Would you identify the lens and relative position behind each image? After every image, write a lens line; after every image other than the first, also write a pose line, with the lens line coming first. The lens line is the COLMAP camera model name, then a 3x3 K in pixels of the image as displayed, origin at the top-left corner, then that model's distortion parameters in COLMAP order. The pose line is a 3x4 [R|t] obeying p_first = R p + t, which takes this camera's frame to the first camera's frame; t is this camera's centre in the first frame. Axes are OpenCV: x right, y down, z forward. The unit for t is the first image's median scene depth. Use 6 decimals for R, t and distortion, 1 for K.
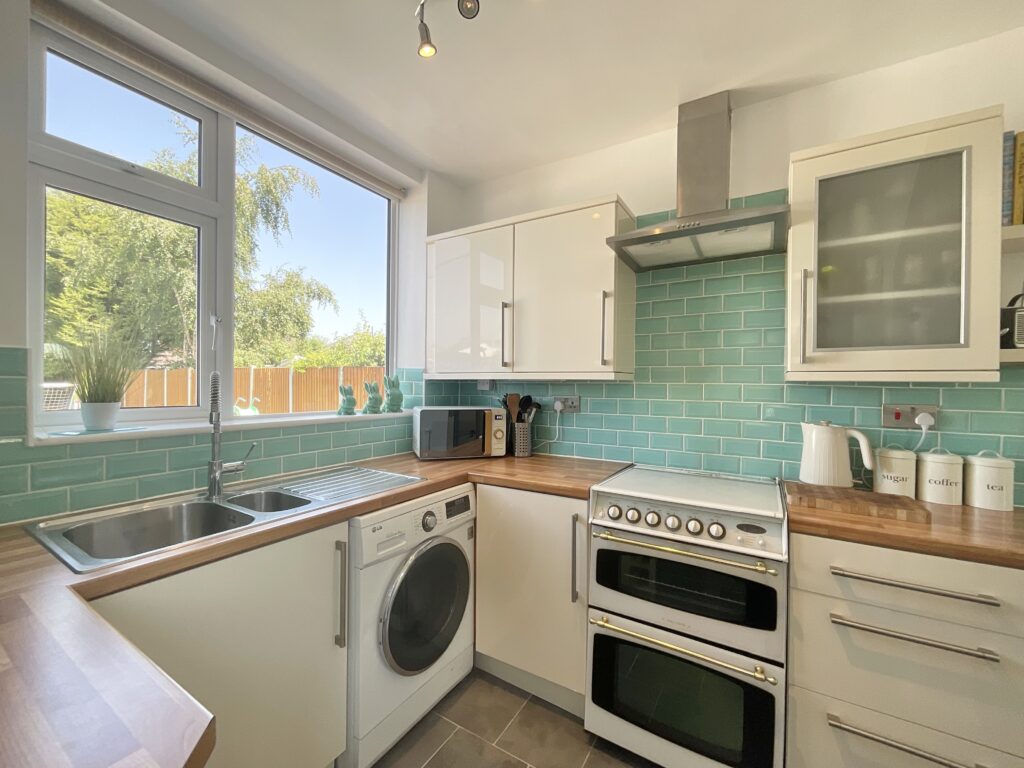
lens RADIAL K [[417.2, 0, 512.9], [0, 417.2, 385.1], [0, 0, 1]] dist [0.000095, 0.000452]
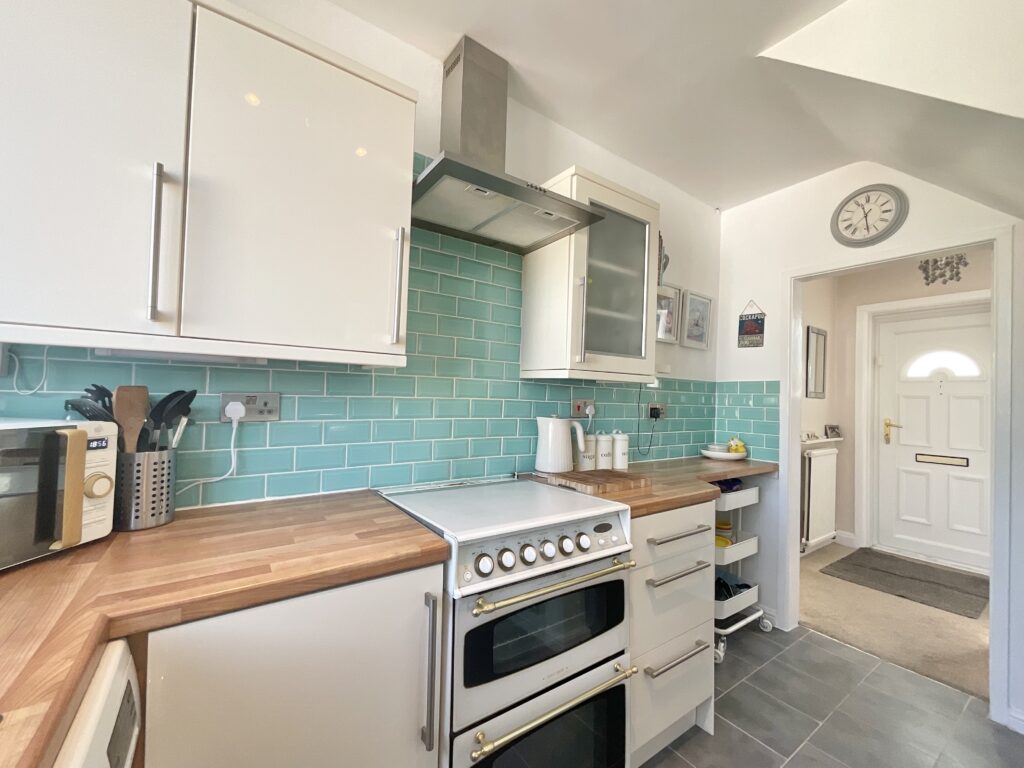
lens RADIAL K [[417.2, 0, 512.9], [0, 417.2, 385.1], [0, 0, 1]] dist [0.000095, 0.000452]
pose [[0.403127, 0.020948, 0.914904, -0.318335], [-0.022898, 0.999656, -0.012800, 0.021764], [-0.914858, -0.015790, 0.403468, 0.621839]]
